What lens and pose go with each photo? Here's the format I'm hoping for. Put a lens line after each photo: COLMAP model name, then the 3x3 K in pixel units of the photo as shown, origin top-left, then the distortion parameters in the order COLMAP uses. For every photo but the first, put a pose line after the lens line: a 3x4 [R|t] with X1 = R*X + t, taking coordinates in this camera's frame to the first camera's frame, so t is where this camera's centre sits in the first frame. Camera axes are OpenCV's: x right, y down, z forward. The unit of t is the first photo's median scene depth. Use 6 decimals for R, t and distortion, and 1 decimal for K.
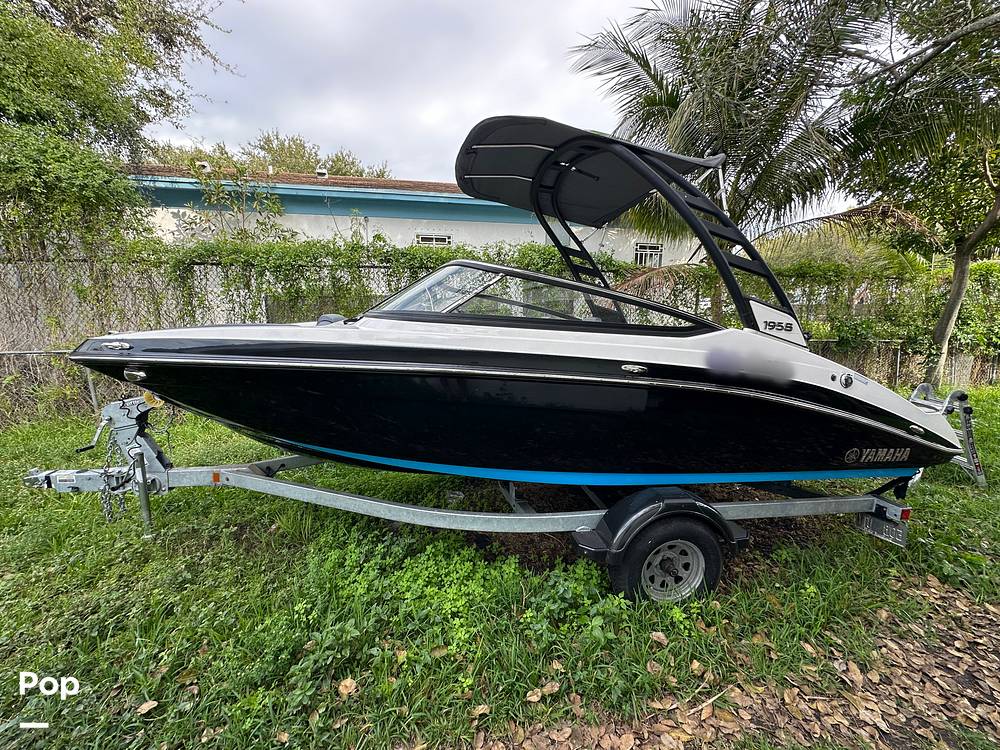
lens RADIAL K [[399.3, 0, 500.0], [0, 399.3, 375.0], [0, 0, 1]] dist [-0.003935, 0.000459]
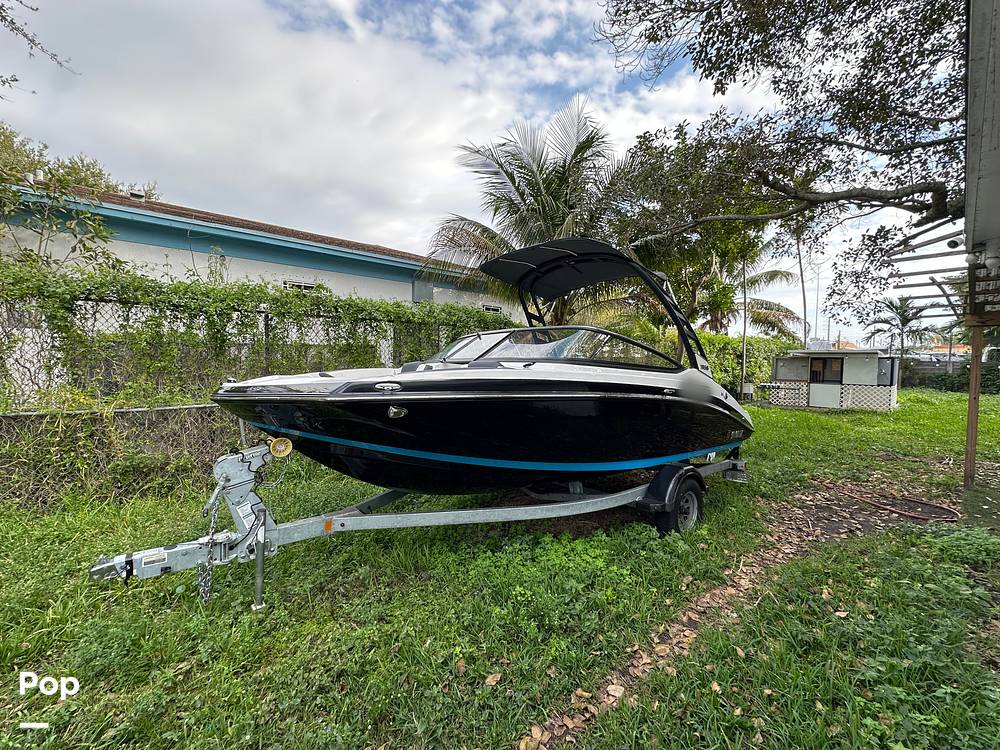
lens RADIAL K [[399.3, 0, 500.0], [0, 399.3, 375.0], [0, 0, 1]] dist [-0.003935, 0.000459]
pose [[0.865552, -0.016387, 0.500552, -0.978586], [0.079286, 0.991344, -0.104647, 0.029967], [-0.494504, 0.130264, 0.859359, -0.118078]]
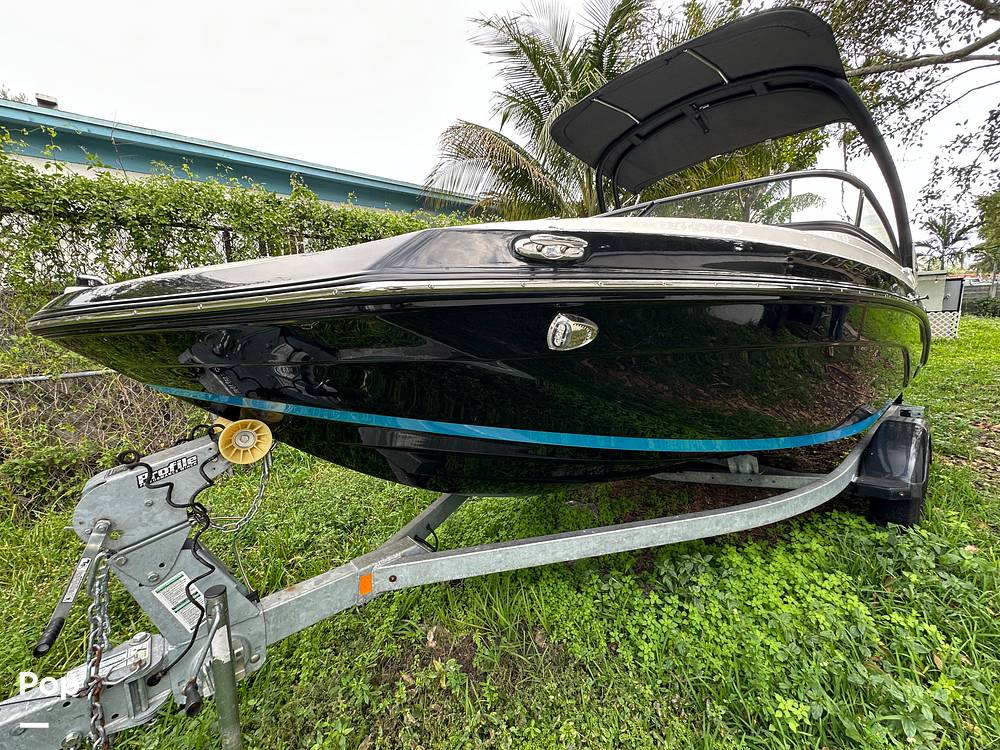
lens RADIAL K [[399.3, 0, 500.0], [0, 399.3, 375.0], [0, 0, 1]] dist [-0.003935, 0.000459]
pose [[0.854175, -0.118300, 0.506350, -0.928315], [0.130263, 0.991408, 0.011881, 0.020567], [-0.503406, 0.055810, 0.862246, 0.561979]]
